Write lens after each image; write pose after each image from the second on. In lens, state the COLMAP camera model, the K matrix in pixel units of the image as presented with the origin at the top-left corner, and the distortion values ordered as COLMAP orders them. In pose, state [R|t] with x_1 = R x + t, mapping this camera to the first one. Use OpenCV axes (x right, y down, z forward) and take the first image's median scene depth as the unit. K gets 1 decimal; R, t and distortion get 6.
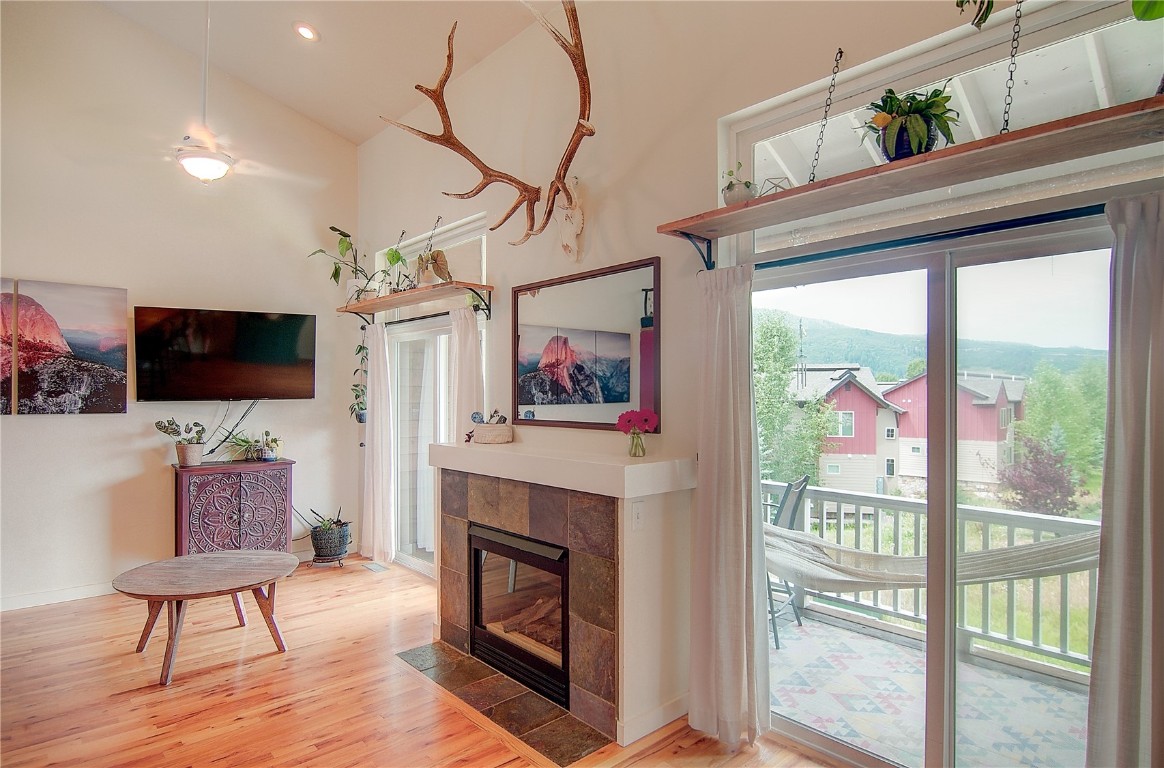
lens RADIAL K [[628.0, 0, 594.1], [0, 628.0, 390.4], [0, 0, 1]] dist [-0.003642, -0.015406]
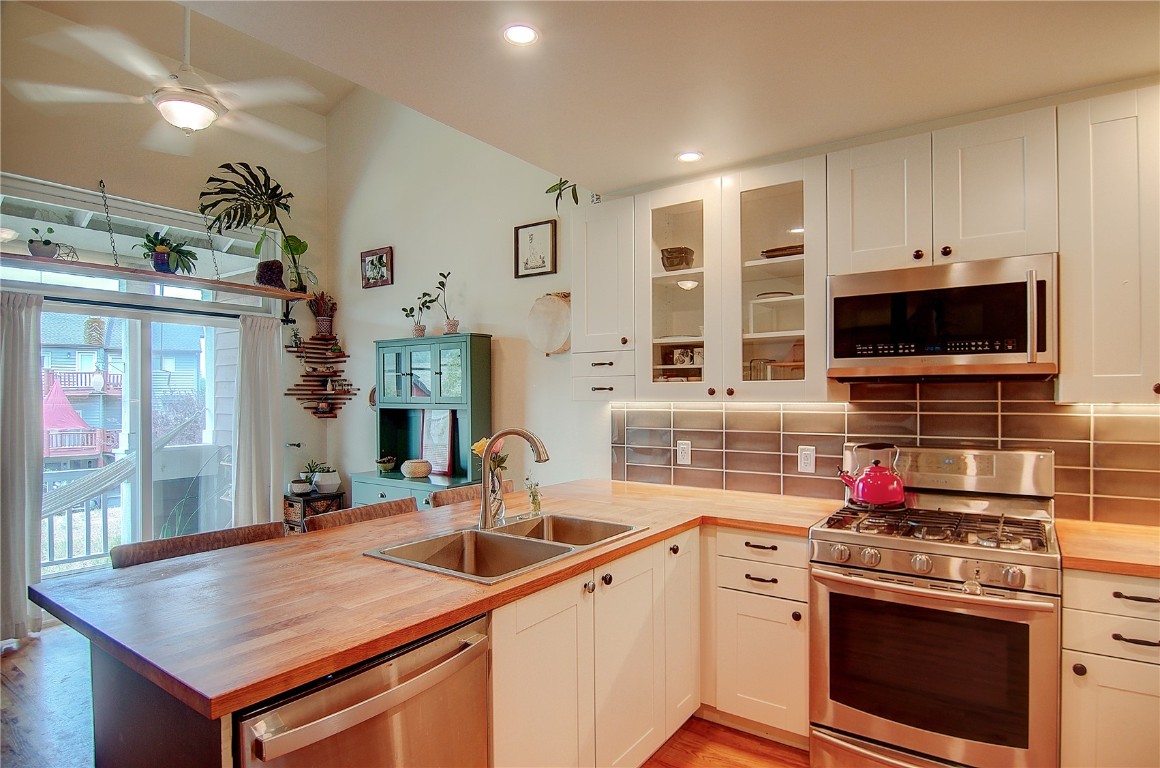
lens RADIAL K [[623.6, 0, 583.0], [0, 623.6, 396.0], [0, 0, 1]] dist [0.001105, 0.000069]
pose [[-0.213401, -0.001123, 0.976964, -0.843830], [0.001728, 0.999997, 0.001527, 0.017433], [-0.976963, 0.002014, -0.213398, 0.054519]]
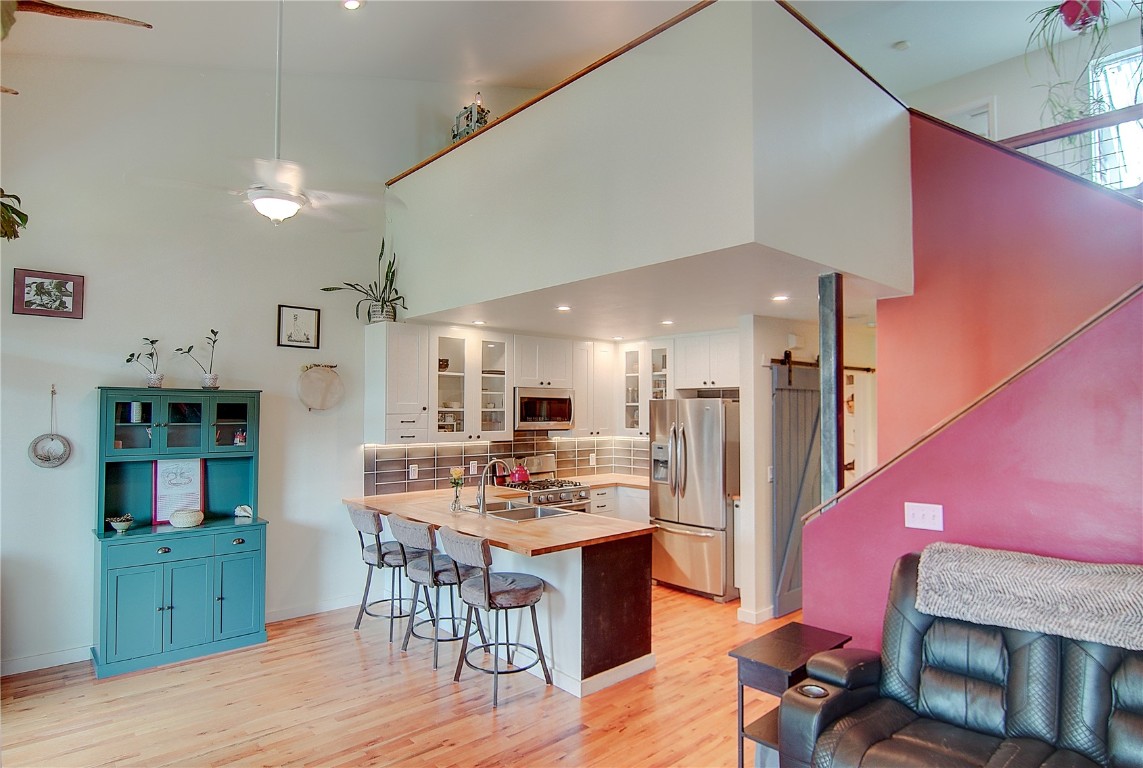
lens RADIAL K [[634.1, 0, 563.0], [0, 634.1, 396.9], [0, 0, 1]] dist [-0.003174, -0.017594]
pose [[-0.999957, -0.002049, 0.009063, -0.435620], [-0.002257, 0.999732, -0.023056, -0.039892], [-0.009013, -0.023076, -0.999693, 1.117162]]
